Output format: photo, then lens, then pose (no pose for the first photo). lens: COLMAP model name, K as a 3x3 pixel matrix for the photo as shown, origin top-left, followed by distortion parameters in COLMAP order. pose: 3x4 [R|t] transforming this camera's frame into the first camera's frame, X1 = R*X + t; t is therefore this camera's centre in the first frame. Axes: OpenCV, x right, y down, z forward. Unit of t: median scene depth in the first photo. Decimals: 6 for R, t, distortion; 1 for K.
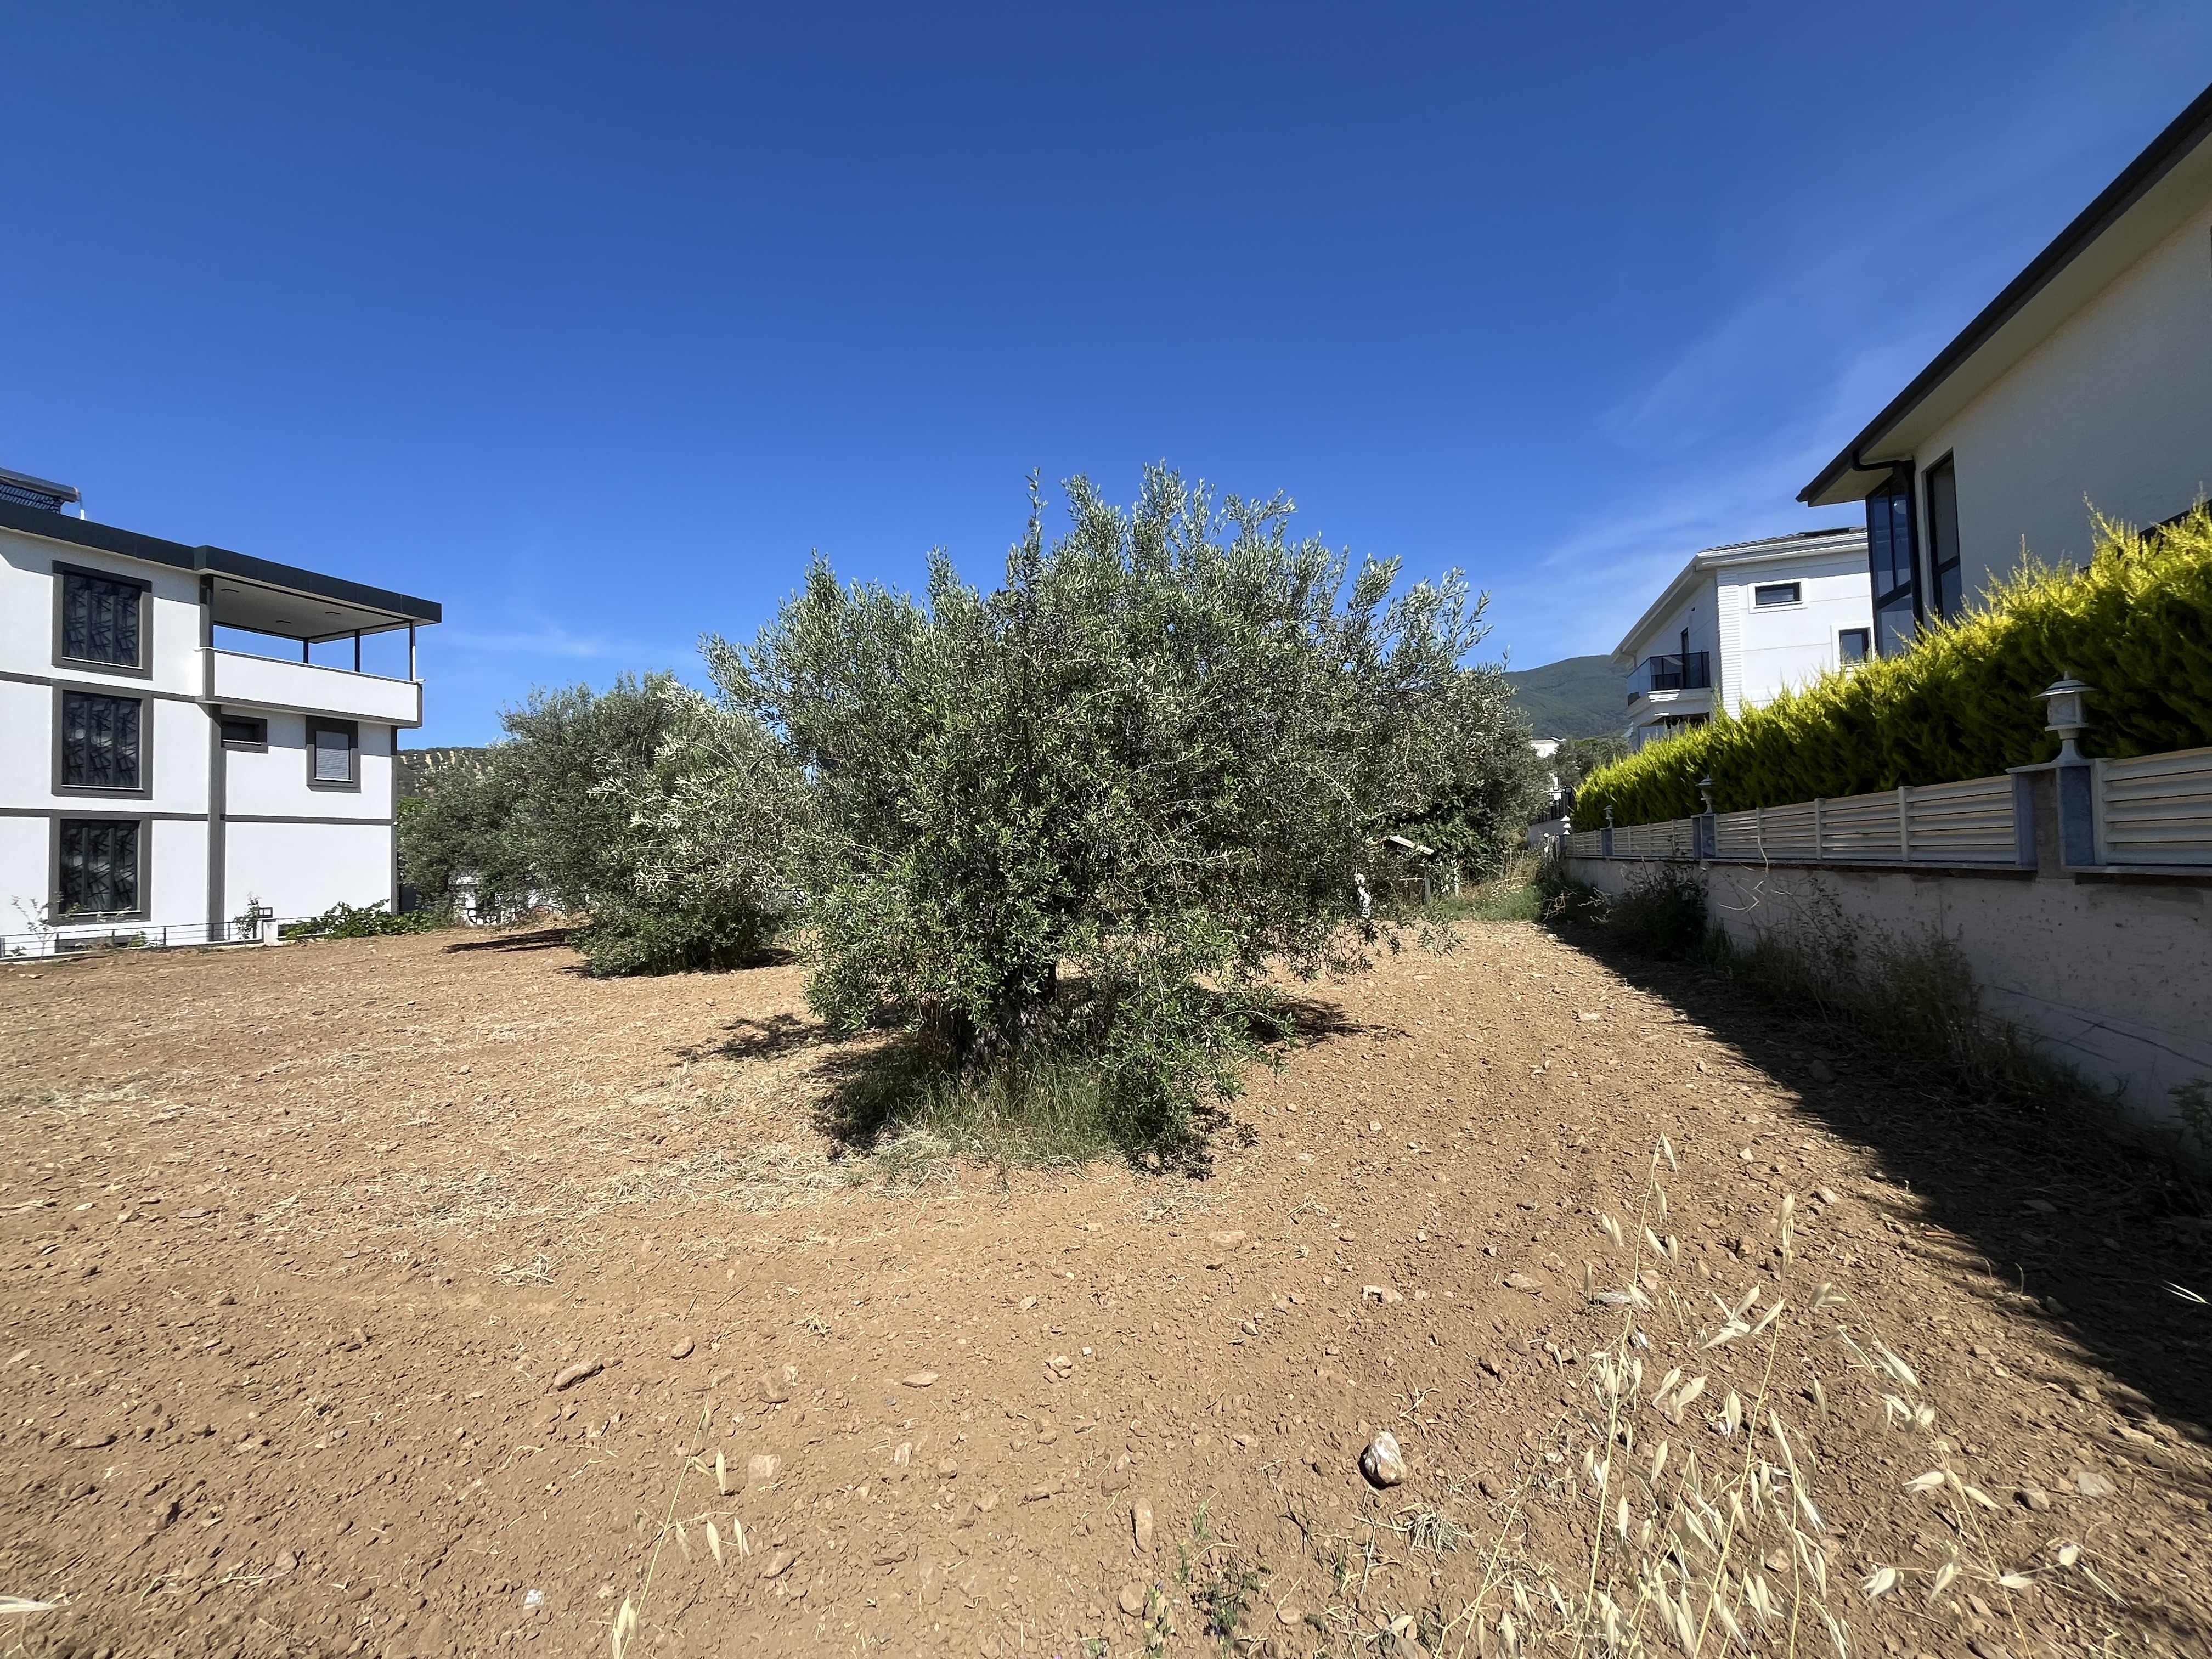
lens RADIAL K [[893.0, 0, 1103.5], [0, 893.0, 829.3], [0, 0, 1]] dist [-0.002258, 0.000138]
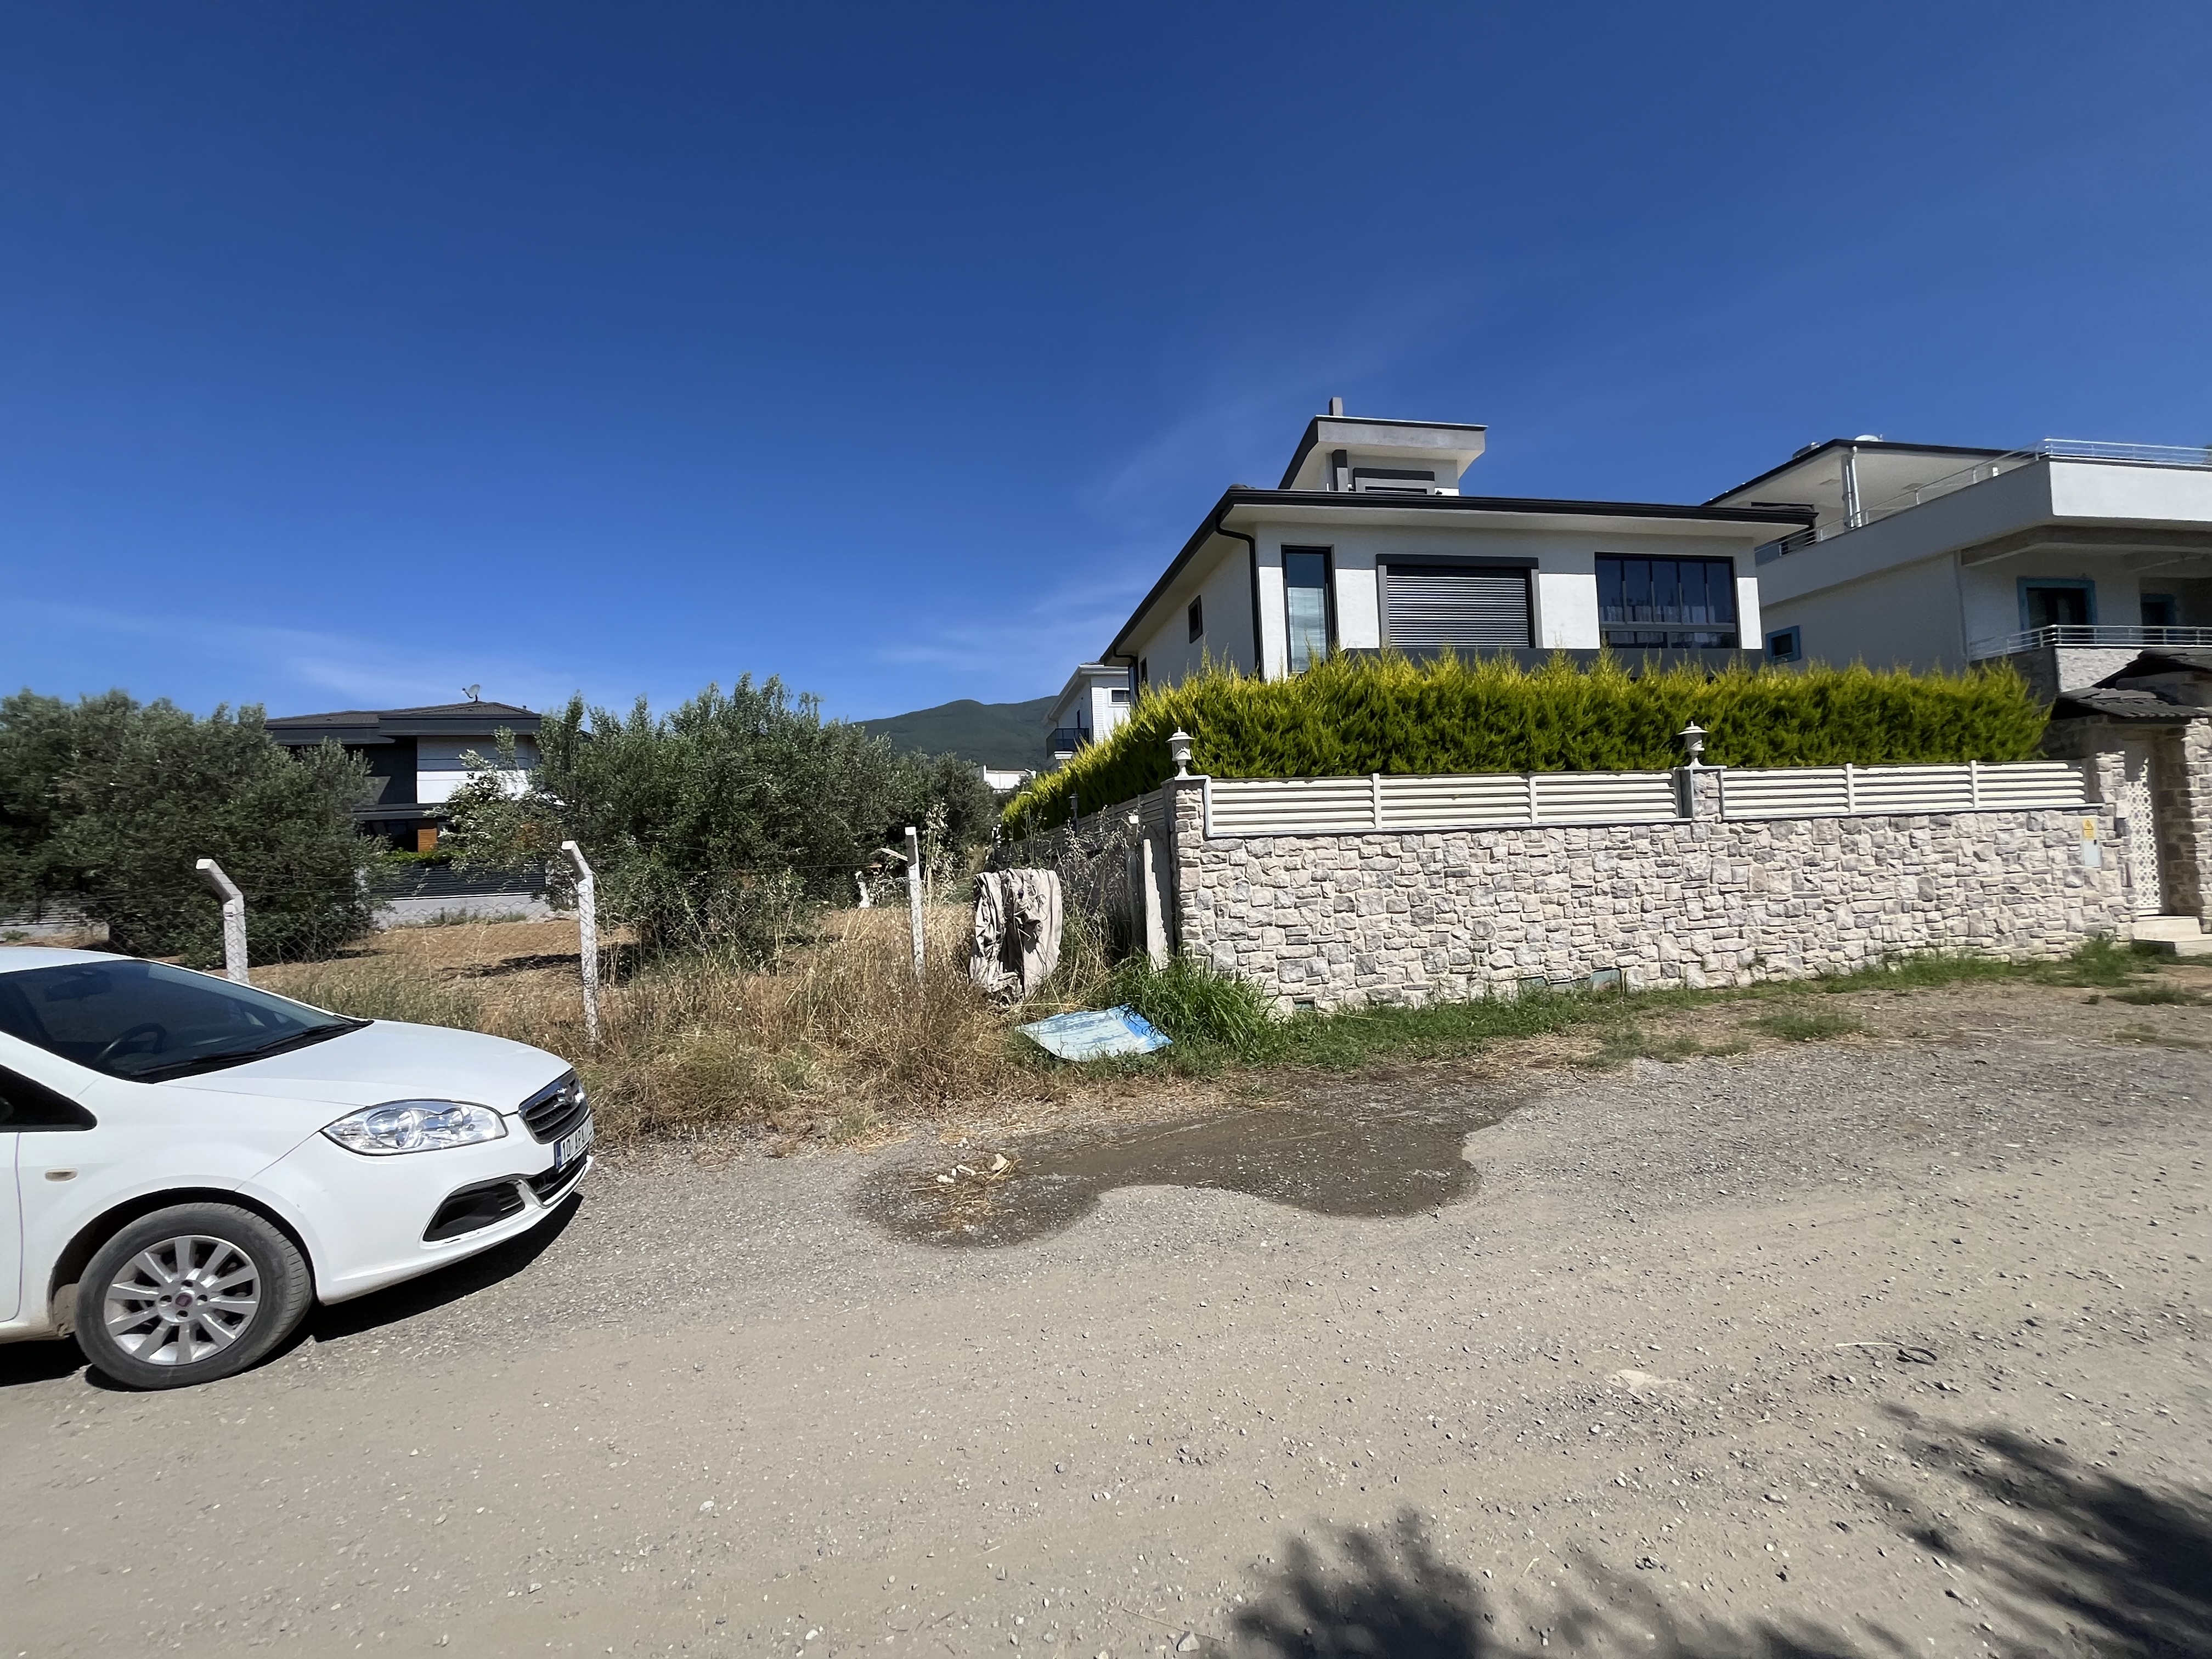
lens RADIAL K [[893.0, 0, 1104.1], [0, 893.0, 839.4], [0, 0, 1]] dist [-0.002258, 0.000138]
pose [[0.856919, 0.004902, 0.515428, -0.400127], [-0.000379, 0.999960, -0.008880, 0.021528], [-0.515451, 0.007414, 0.856887, -1.525552]]
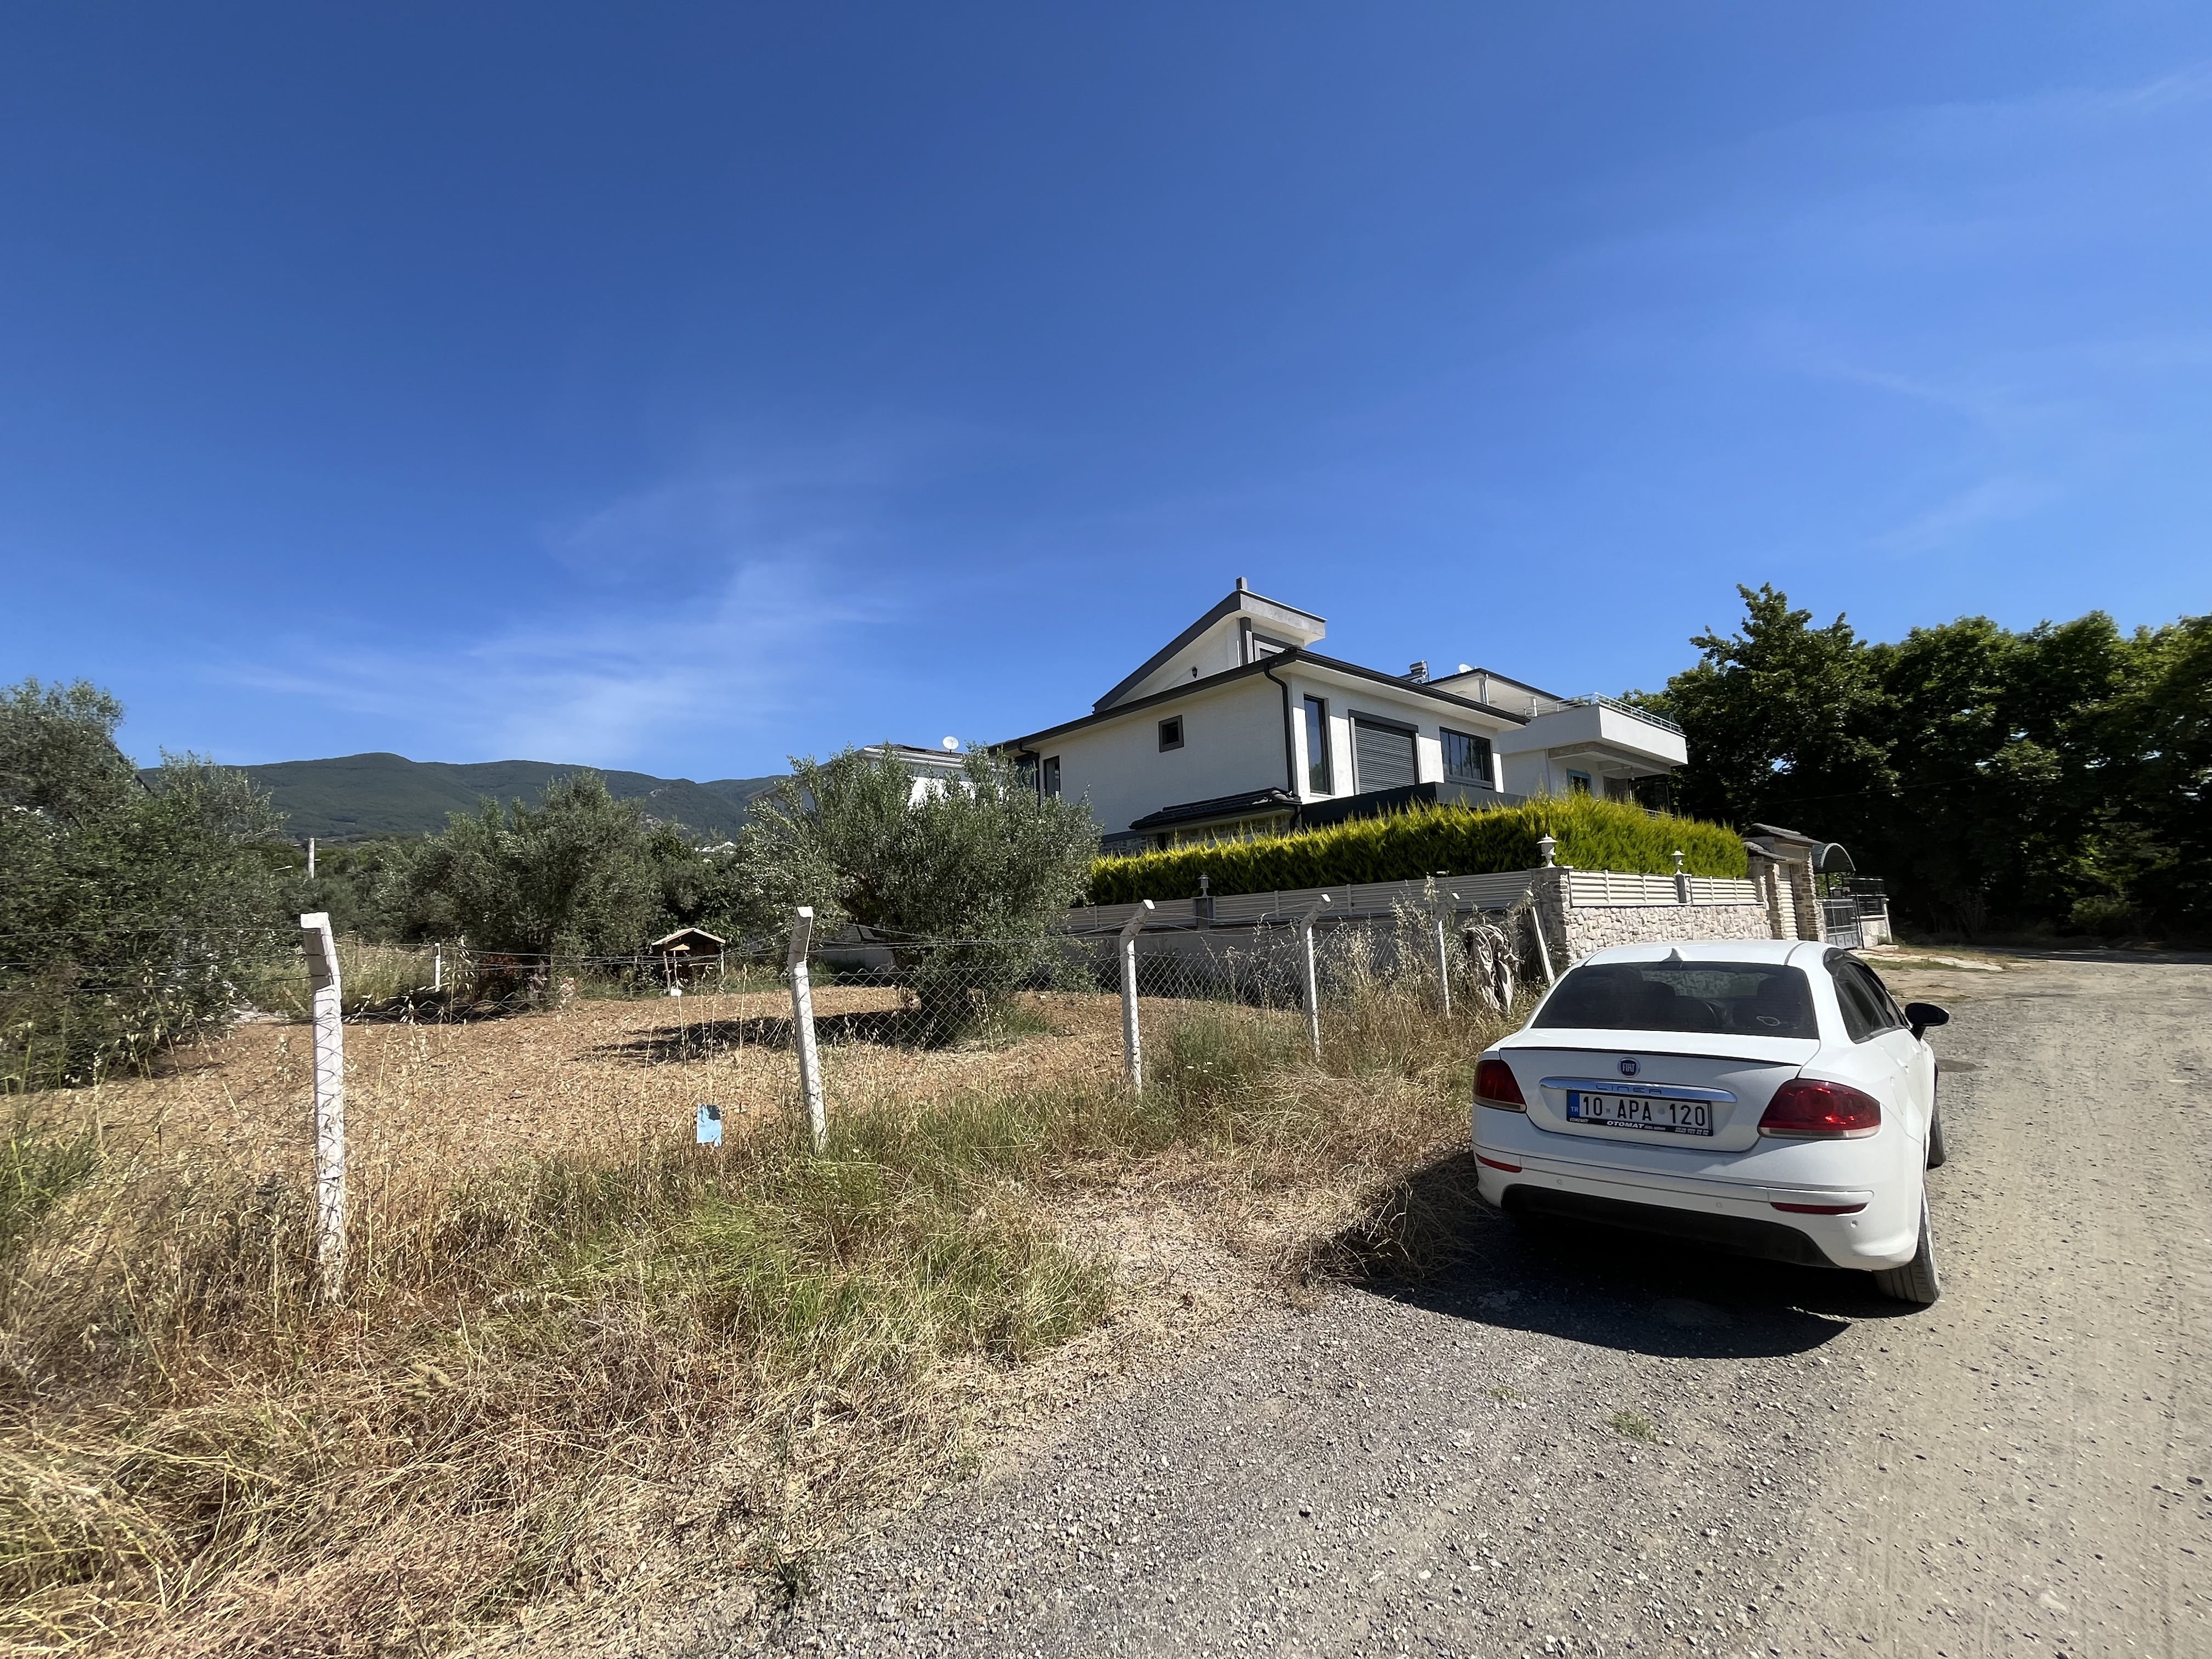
lens RADIAL K [[893.0, 0, 1105.7], [0, 893.0, 838.9], [0, 0, 1]] dist [-0.002258, 0.000138]
pose [[0.470243, 0.104989, 0.876270, -2.091300], [-0.004532, 0.993173, -0.116564, 0.106483], [-0.882526, 0.050842, 0.467508, -0.346186]]
